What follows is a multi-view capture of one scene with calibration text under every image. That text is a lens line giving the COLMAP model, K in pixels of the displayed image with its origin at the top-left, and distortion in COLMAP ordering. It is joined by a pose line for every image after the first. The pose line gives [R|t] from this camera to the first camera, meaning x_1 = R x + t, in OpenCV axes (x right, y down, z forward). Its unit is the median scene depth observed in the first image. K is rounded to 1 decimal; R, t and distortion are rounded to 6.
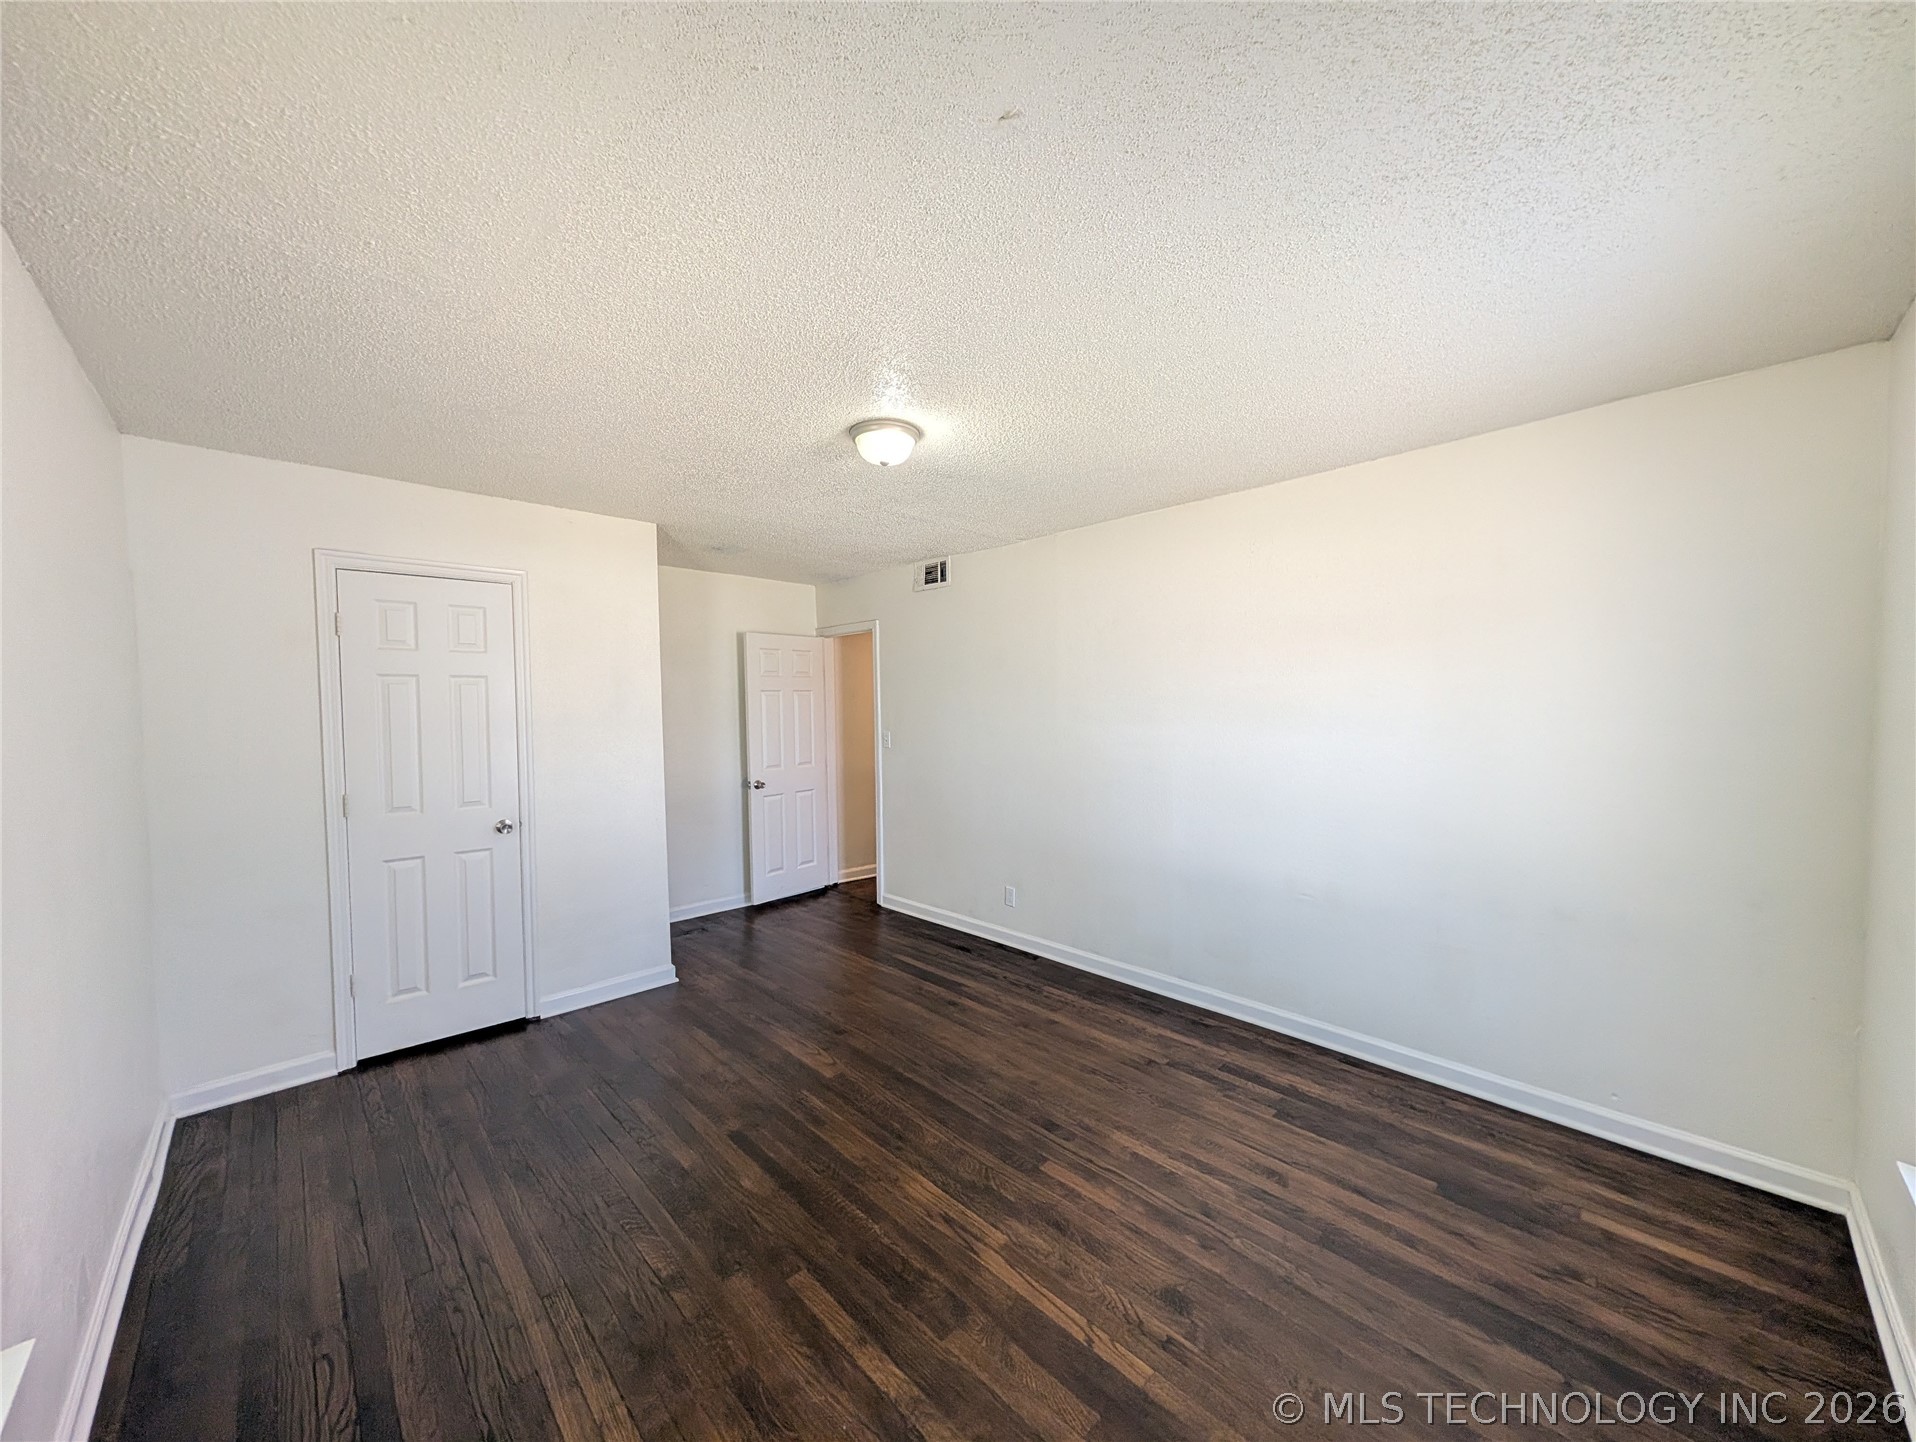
lens RADIAL K [[696.3, 0, 955.5], [0, 696.3, 727.3], [0, 0, 1]] dist [0.001523, -0.000019]
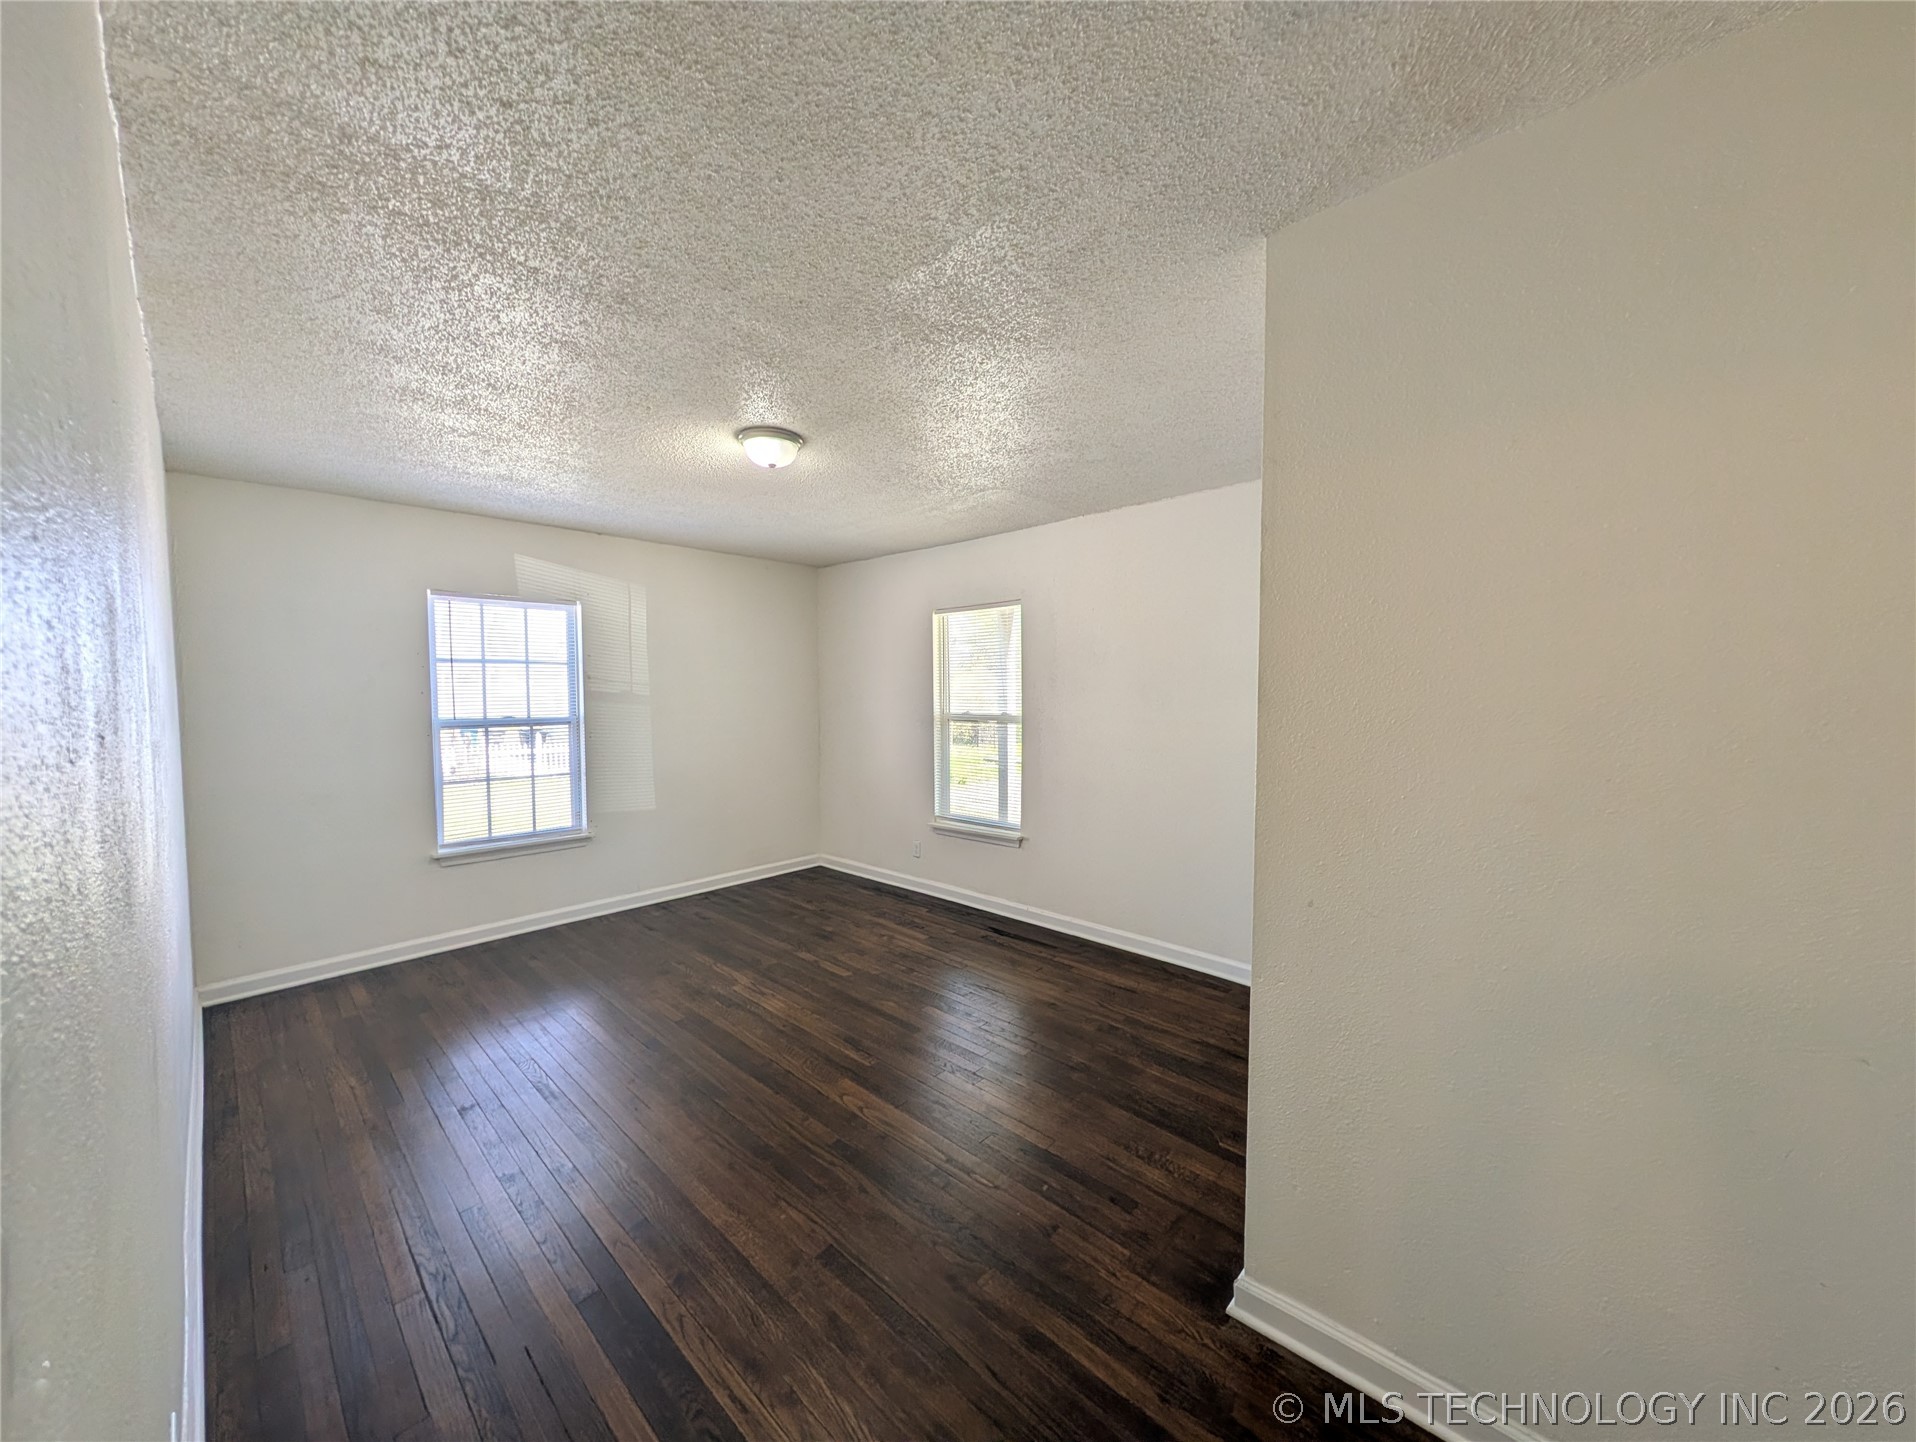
lens RADIAL K [[696.3, 0, 955.5], [0, 696.3, 727.3], [0, 0, 1]] dist [0.001523, -0.000019]
pose [[-0.998660, 0.014519, -0.049683, -0.399649], [0.010071, 0.996014, 0.088626, -0.071001], [0.050771, 0.088006, -0.994825, 2.626031]]
